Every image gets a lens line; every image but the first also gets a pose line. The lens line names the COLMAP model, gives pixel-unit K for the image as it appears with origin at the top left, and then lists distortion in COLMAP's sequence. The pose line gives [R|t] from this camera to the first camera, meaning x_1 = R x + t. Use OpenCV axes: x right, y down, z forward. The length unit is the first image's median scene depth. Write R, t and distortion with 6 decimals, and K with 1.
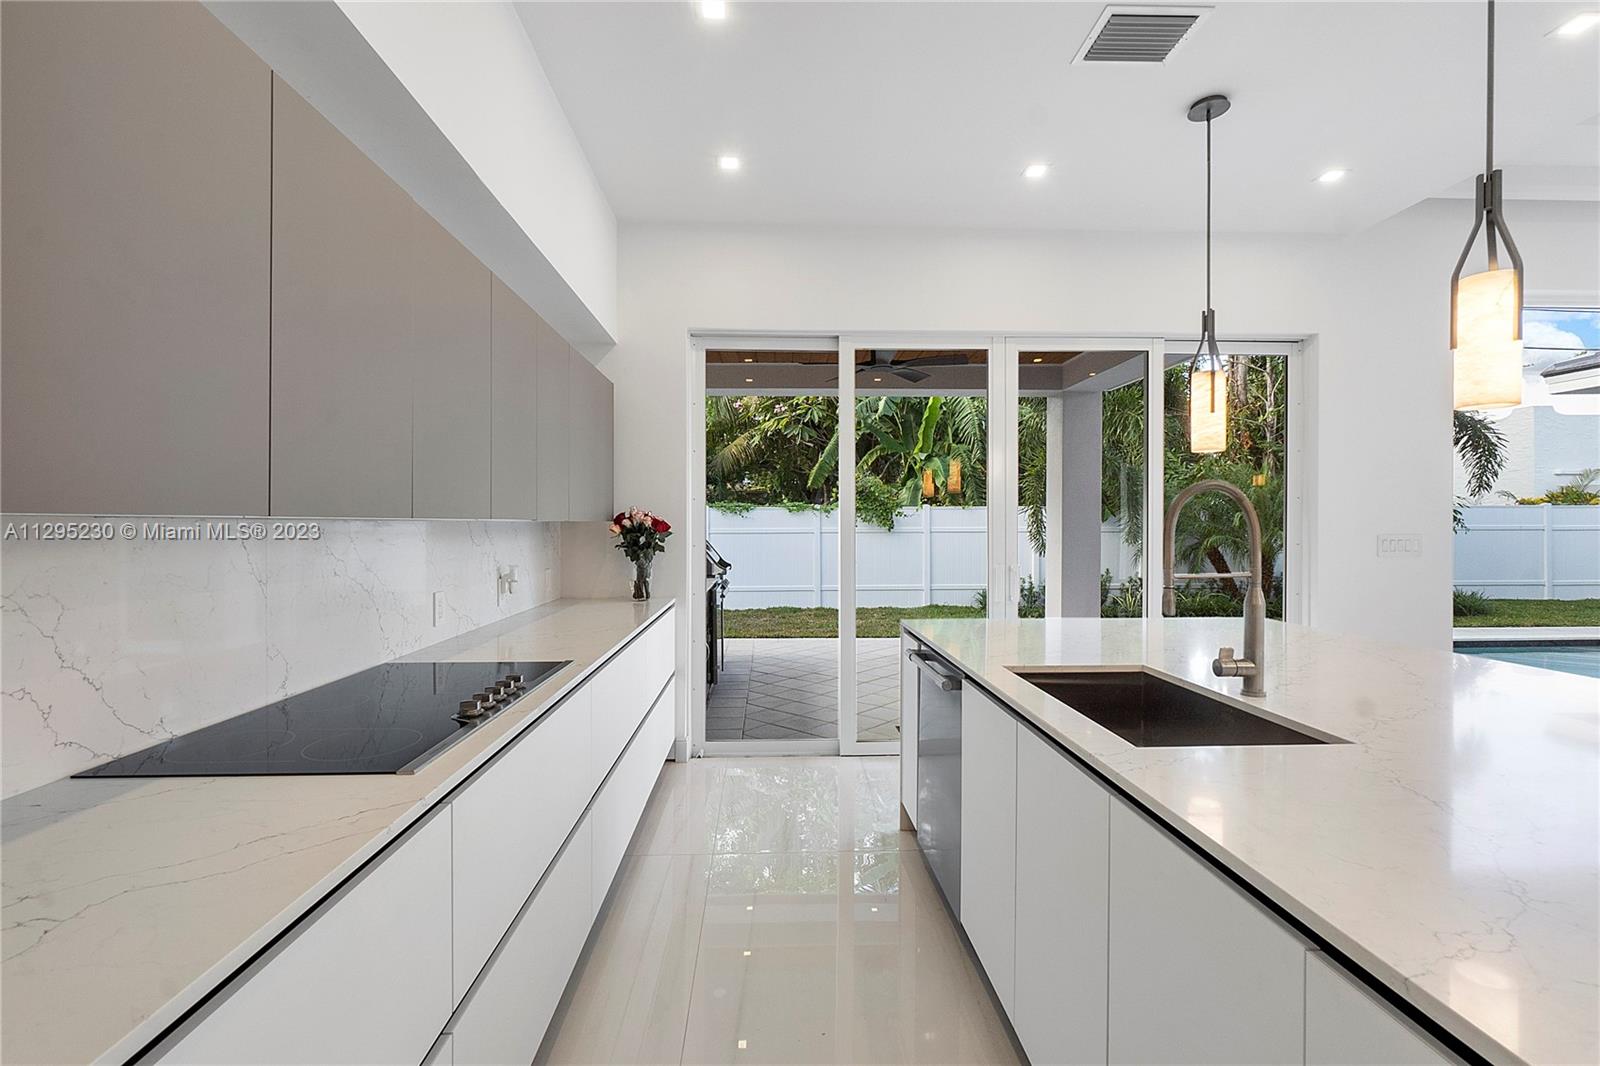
lens RADIAL K [[692.8, 0, 800.3], [0, 692.8, 530.3], [0, 0, 1]] dist [-0.002421, -0.000595]
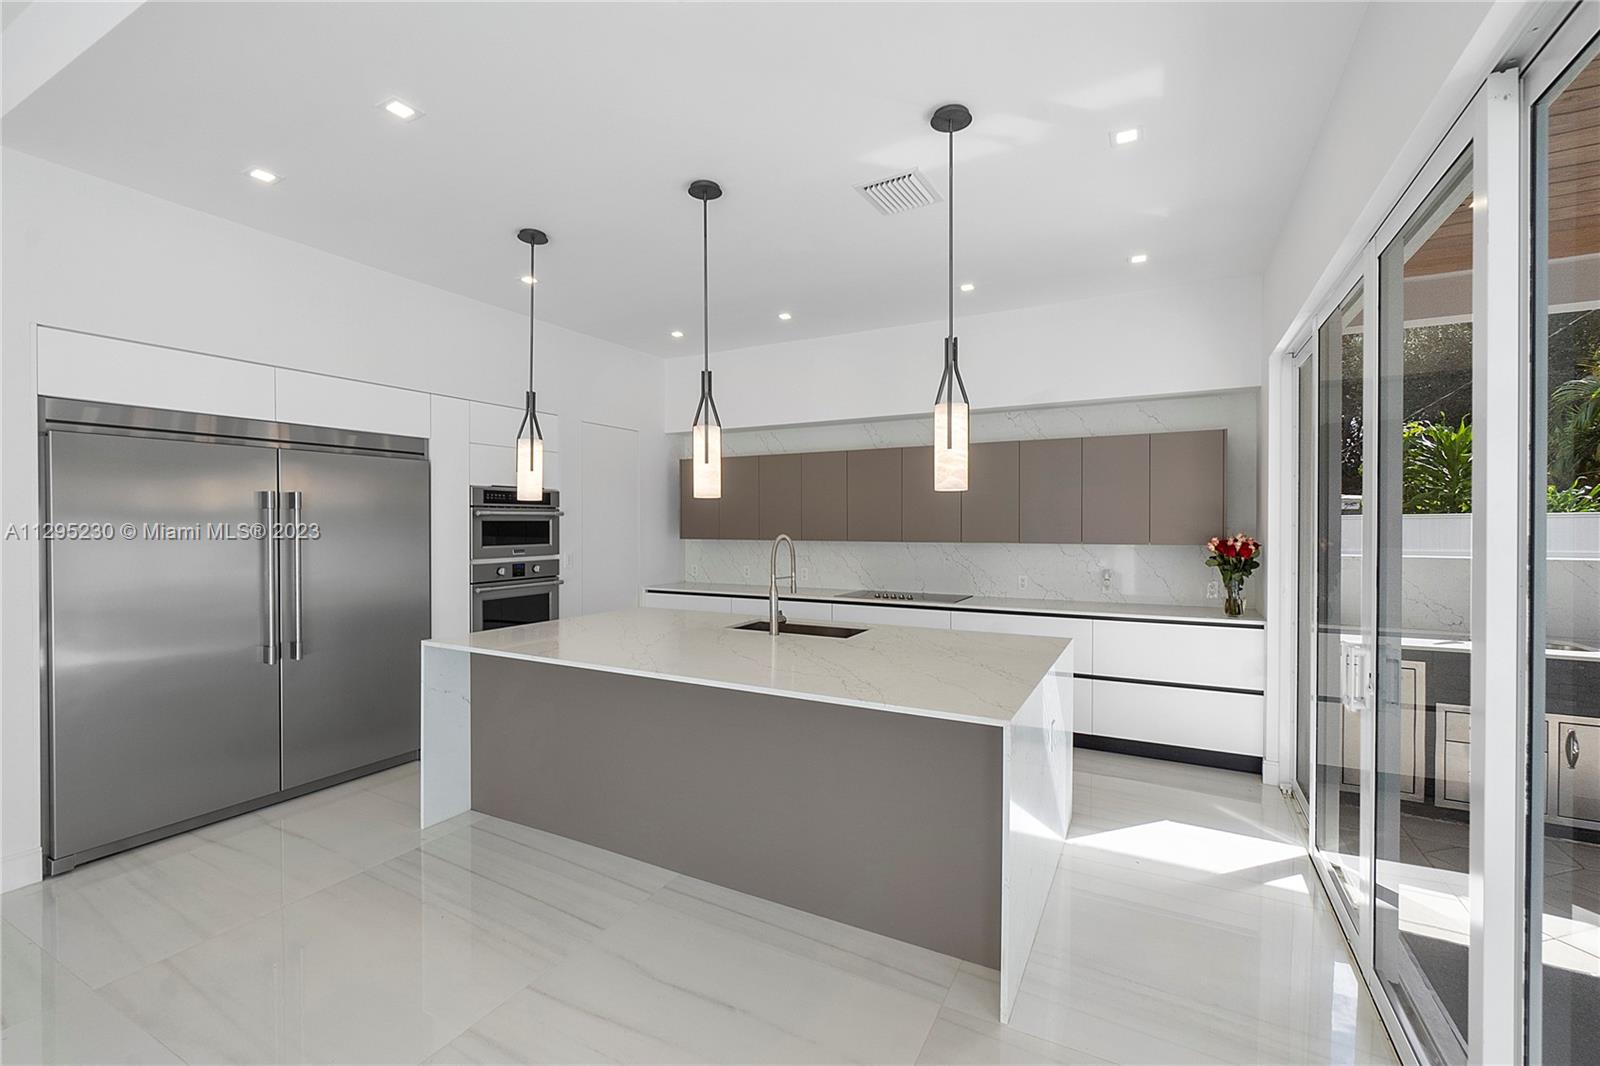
lens RADIAL K [[692.8, 0, 802.3], [0, 692.8, 526.7], [0, 0, 1]] dist [-0.002421, -0.000595]
pose [[-0.505866, 0.002246, -0.862609, 0.350922], [-0.006630, 0.999957, 0.006492, -0.015040], [0.862587, 0.009004, -0.505829, 0.311198]]
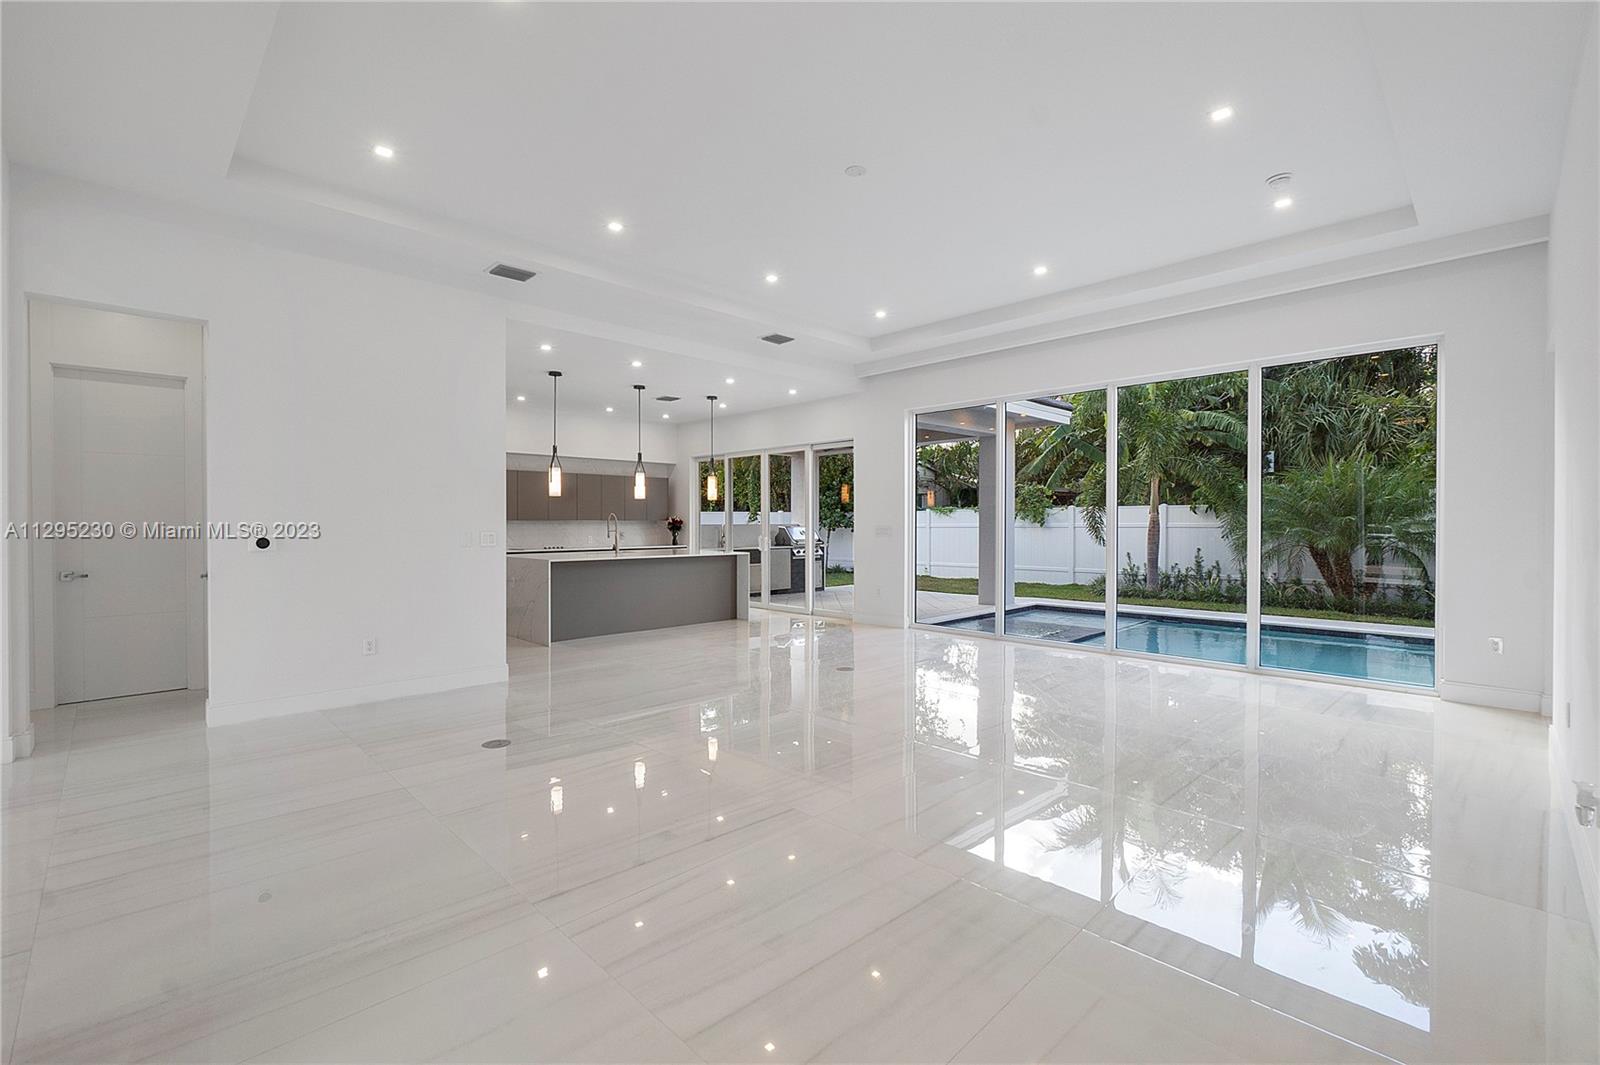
lens RADIAL K [[692.8, 0, 790.4], [0, 692.8, 514.2], [0, 0, 1]] dist [-0.002421, -0.000595]
pose [[0.664773, -0.015011, -0.746895, 0.799384], [-0.002391, 0.999750, -0.022221, 0.008759], [0.747042, 0.016557, 0.664571, -0.228612]]
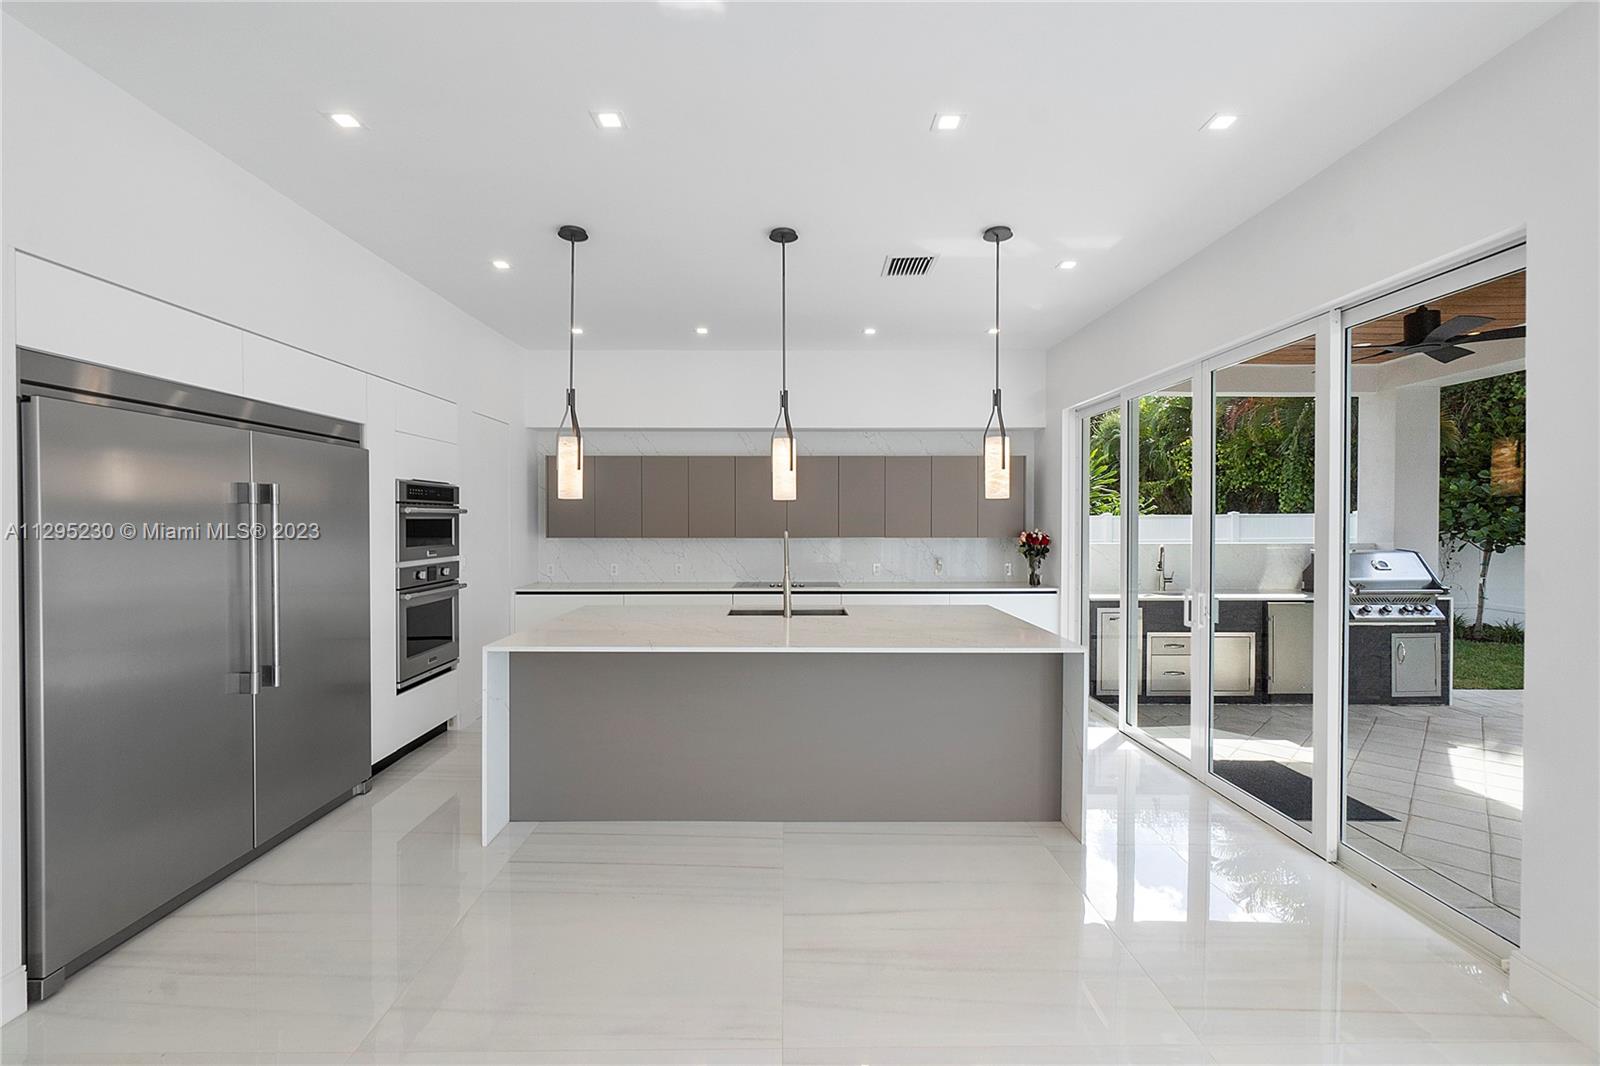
lens RADIAL K [[692.8, 0, 796.9], [0, 692.8, 528.3], [0, 0, 1]] dist [-0.002421, -0.000595]
pose [[-0.028946, 0.008028, -0.999549, 0.450905], [-0.007175, 0.999940, 0.008239, -0.014129], [0.999555, 0.007410, -0.028887, 0.158527]]
